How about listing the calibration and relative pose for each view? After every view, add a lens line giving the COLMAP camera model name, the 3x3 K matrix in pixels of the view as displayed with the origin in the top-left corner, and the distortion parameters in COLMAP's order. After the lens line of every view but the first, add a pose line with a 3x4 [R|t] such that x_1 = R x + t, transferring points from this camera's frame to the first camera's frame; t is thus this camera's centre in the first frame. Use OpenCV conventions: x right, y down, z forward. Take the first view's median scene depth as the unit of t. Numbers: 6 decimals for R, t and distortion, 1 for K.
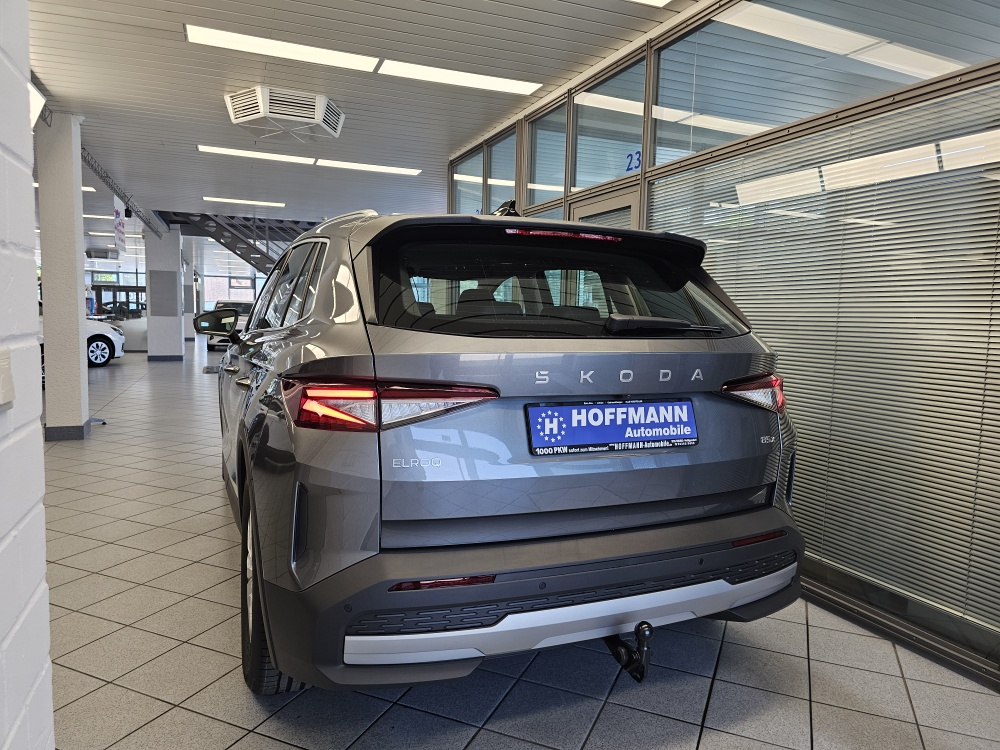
lens RADIAL K [[696.8, 0, 502.4], [0, 696.8, 388.0], [0, 0, 1]] dist [0.004394, -0.005505]
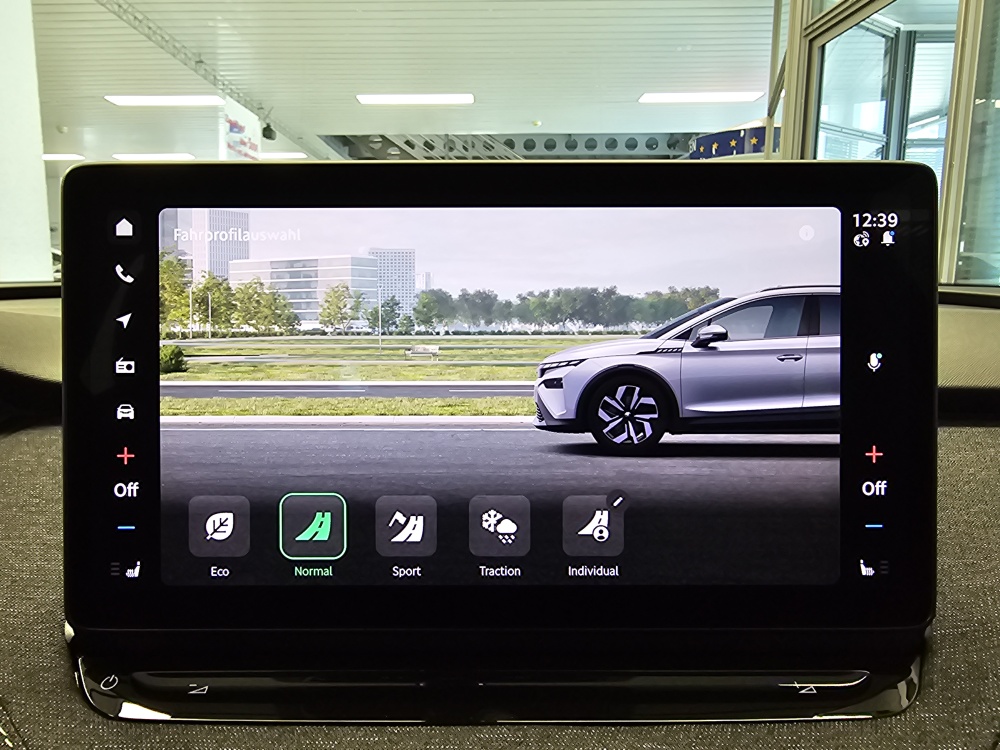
lens RADIAL K [[700.1, 0, 443.9], [0, 700.1, 370.0], [0, 0, 1]] dist [0.000294, 0.000648]
pose [[0.907663, 0.034231, -0.418301, -0.039365], [-0.022194, 0.999189, 0.033608, -0.022464], [0.419112, -0.021221, 0.907687, 0.293474]]
